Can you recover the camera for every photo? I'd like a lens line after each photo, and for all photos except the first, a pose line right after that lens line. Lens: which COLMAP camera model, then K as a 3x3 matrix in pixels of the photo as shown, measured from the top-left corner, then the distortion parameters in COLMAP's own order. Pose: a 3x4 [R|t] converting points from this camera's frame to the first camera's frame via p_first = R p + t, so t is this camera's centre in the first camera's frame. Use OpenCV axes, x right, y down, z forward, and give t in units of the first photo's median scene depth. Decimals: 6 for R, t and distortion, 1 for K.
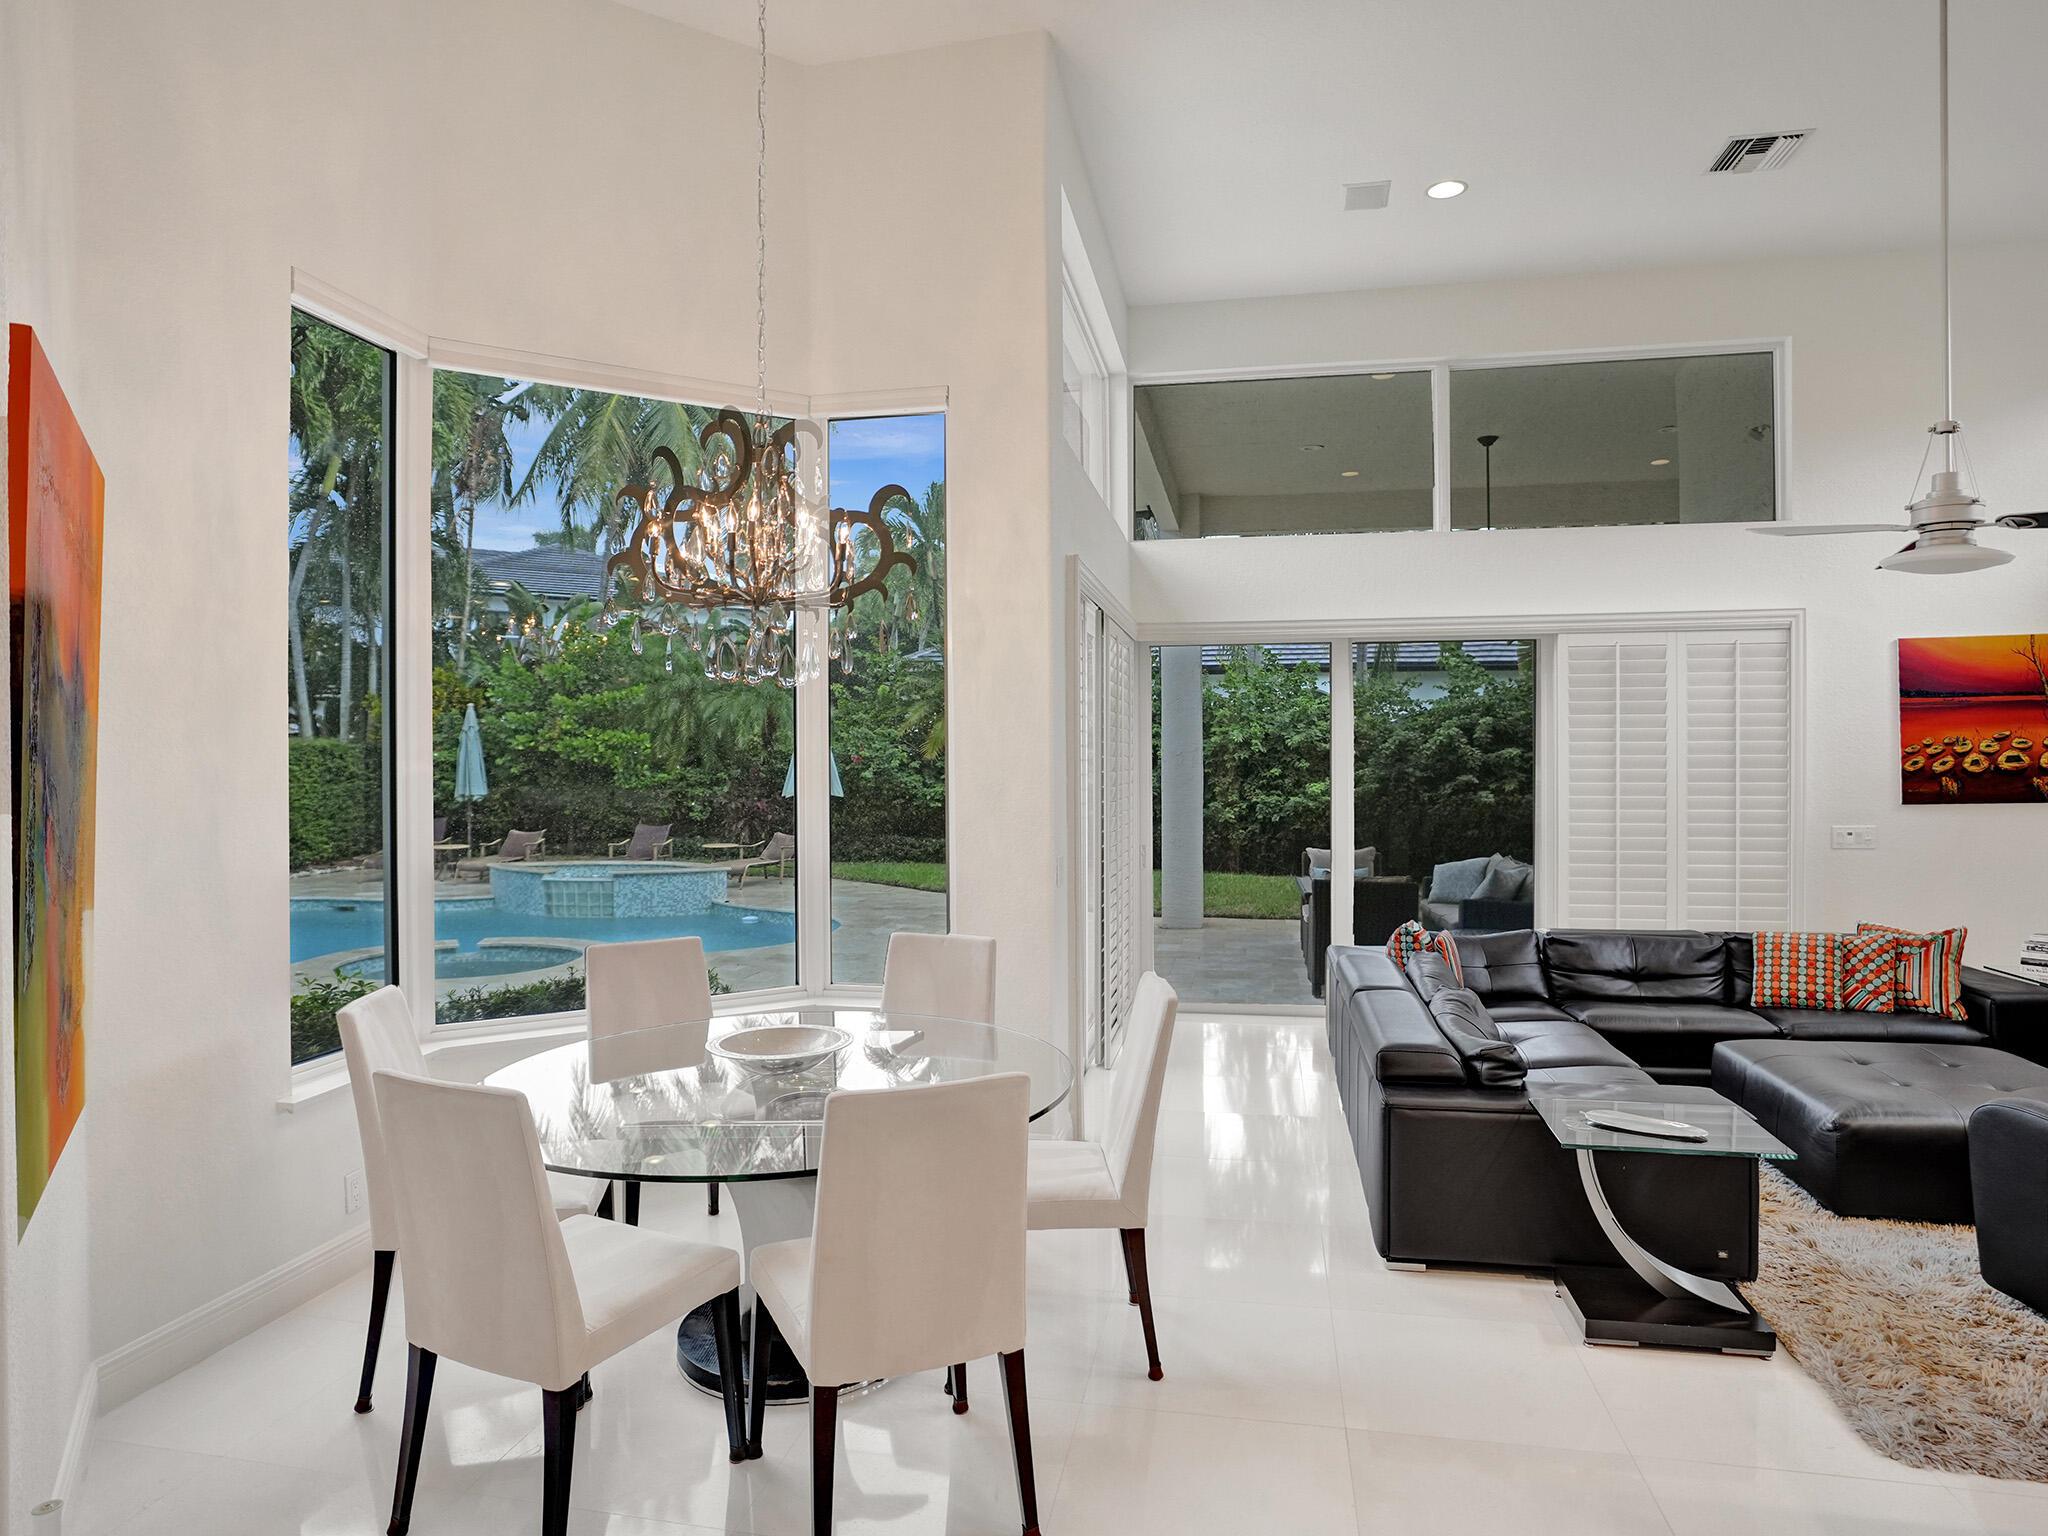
lens RADIAL K [[1201.2, 0, 1024.0], [0, 1201.2, 768.0], [0, 0, 1]] dist [-0.027984, 0.000385]
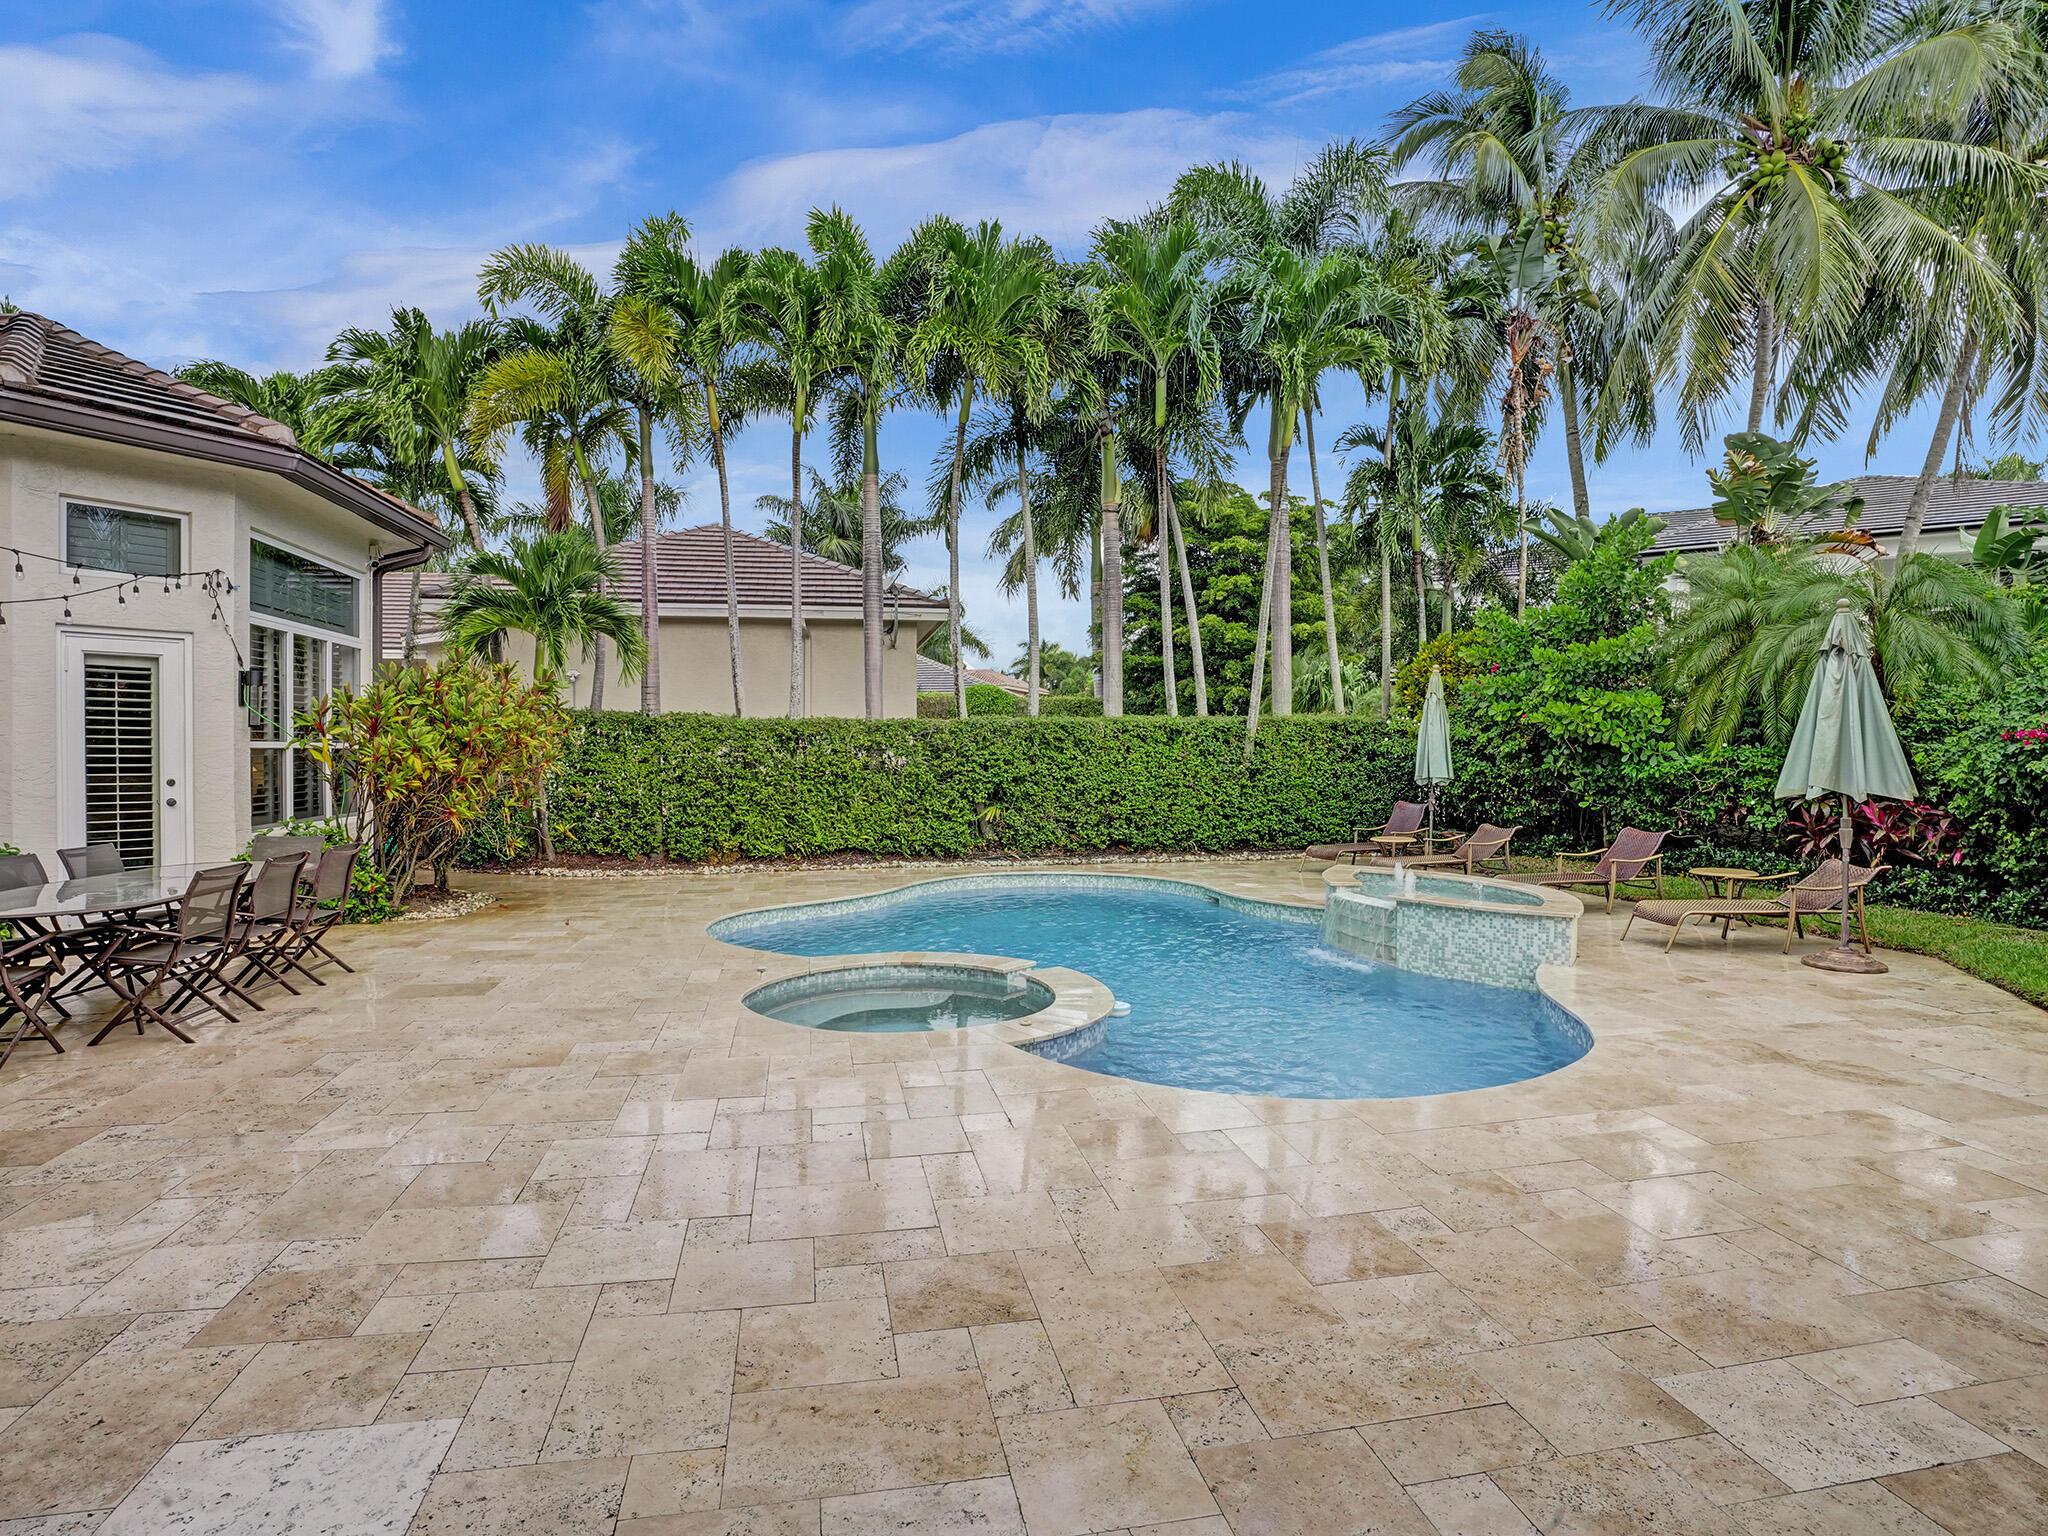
lens RADIAL K [[1062.1, 0, 1018.6], [0, 1062.1, 763.9], [0, 0, 1]] dist [-0.071566, 0.027525]
pose [[0.376591, 0.020113, -0.926161, 0.243119], [-0.013793, 0.999775, 0.016104, 0.017210], [0.926277, 0.006710, 0.376784, 1.291223]]
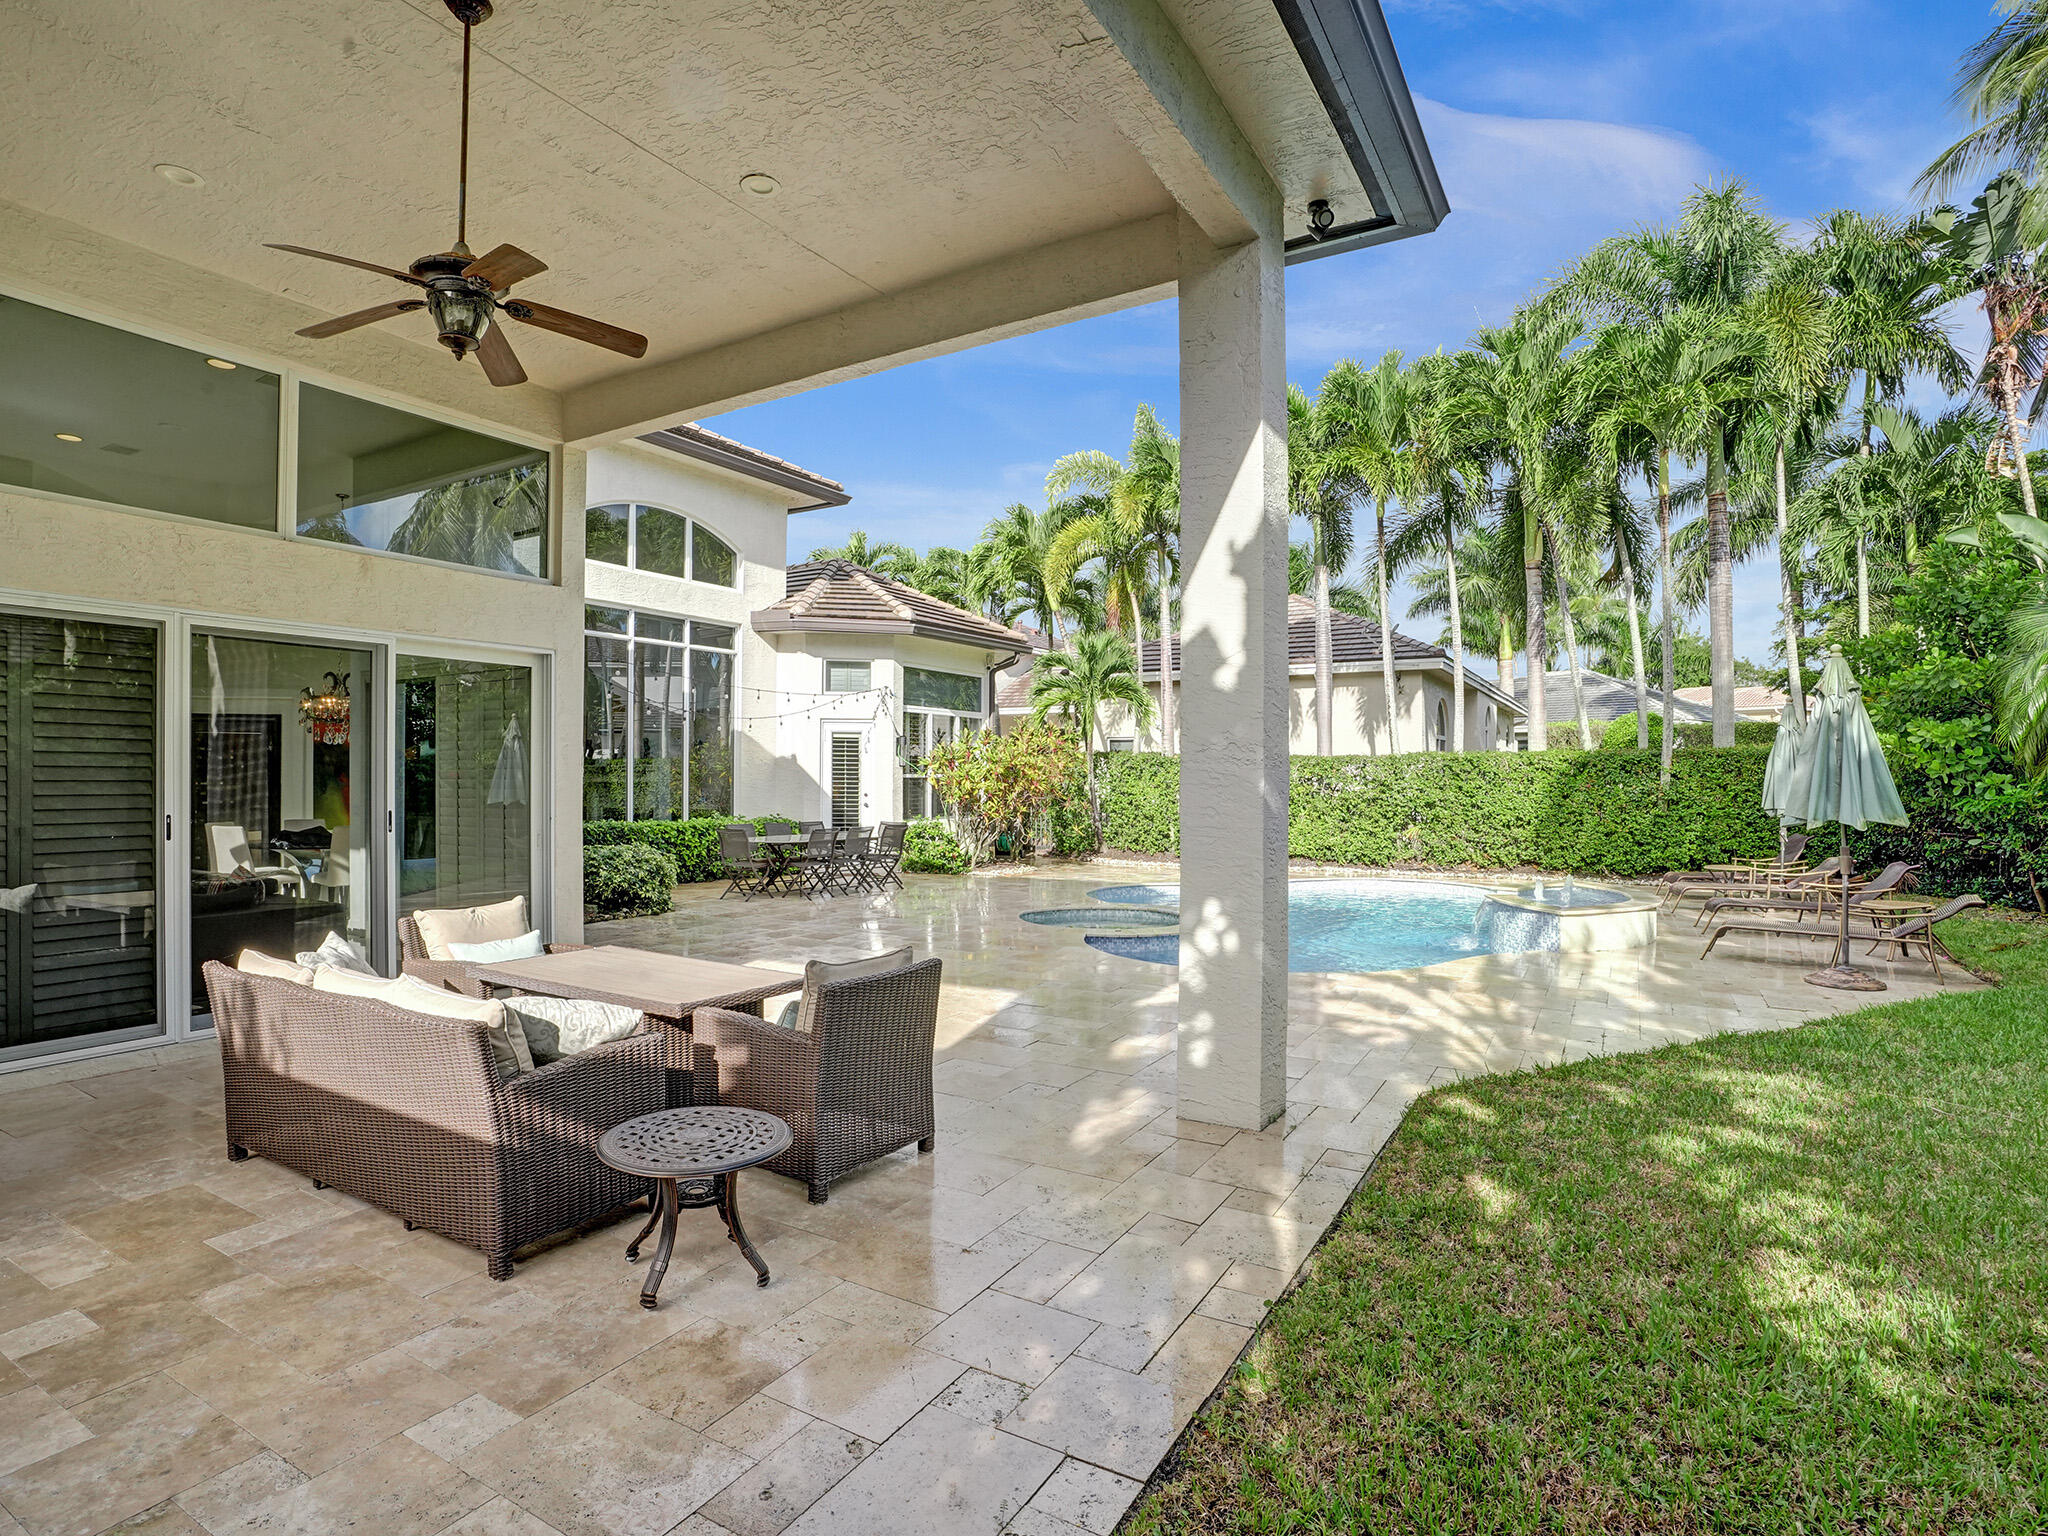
lens RADIAL K [[1053.9, 0, 1022.1], [0, 1053.9, 805.1], [0, 0, 1]] dist [-0.054462, 0.001081]
pose [[-0.335191, 0.031942, -0.941609, 1.003925], [-0.010216, 0.999243, 0.037533, -0.001243], [0.942095, 0.022200, -0.334611, 2.040421]]
